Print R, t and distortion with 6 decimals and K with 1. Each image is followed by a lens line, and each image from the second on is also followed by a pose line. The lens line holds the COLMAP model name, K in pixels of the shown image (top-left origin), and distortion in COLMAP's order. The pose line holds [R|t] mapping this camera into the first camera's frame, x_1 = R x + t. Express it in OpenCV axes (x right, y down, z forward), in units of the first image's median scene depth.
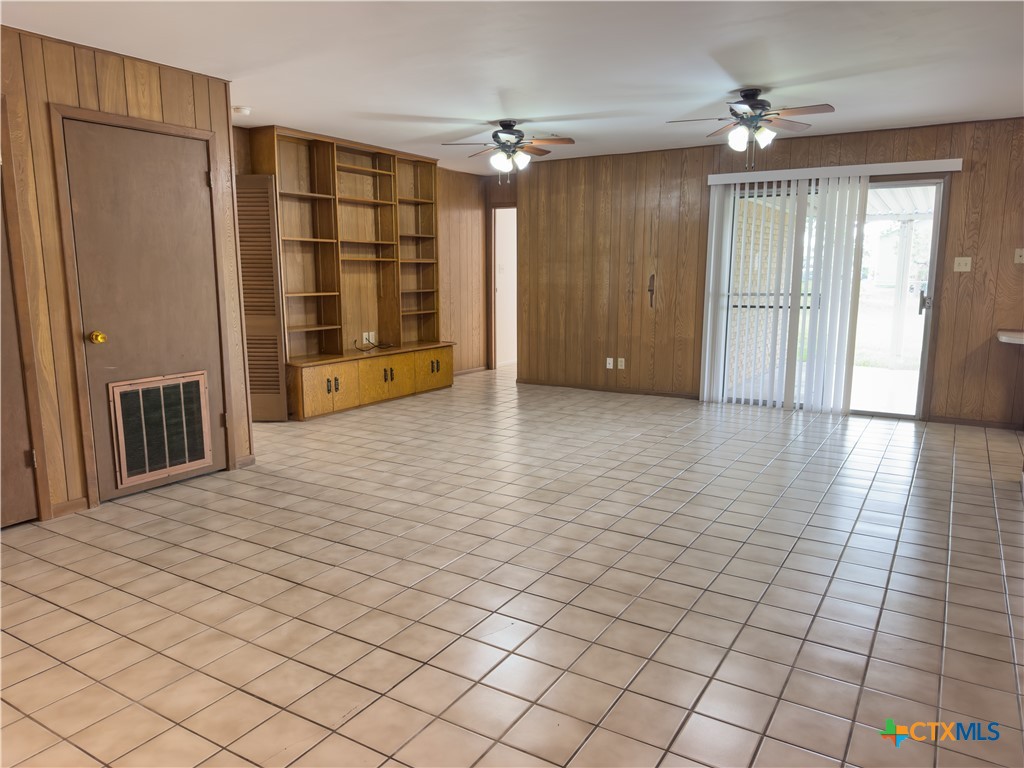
lens RADIAL K [[715.9, 0, 512.0], [0, 715.9, 384.0], [0, 0, 1]] dist [0.105053, -0.114740]
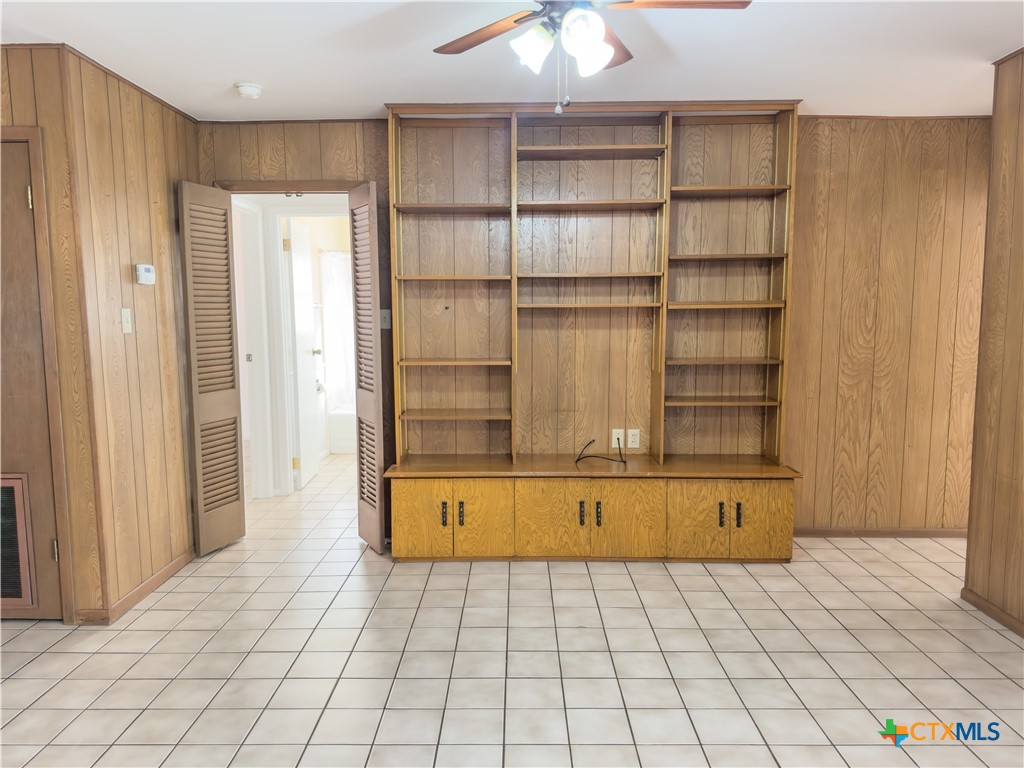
lens RADIAL K [[719.1, 0, 512.0], [0, 719.1, 384.0], [0, 0, 1]] dist [0.116267, -0.178644]
pose [[0.514656, 0.087816, -0.852888, 0.260736], [-0.131175, 0.991095, 0.022891, -0.116266], [0.847303, 0.100096, 0.521592, 0.654417]]
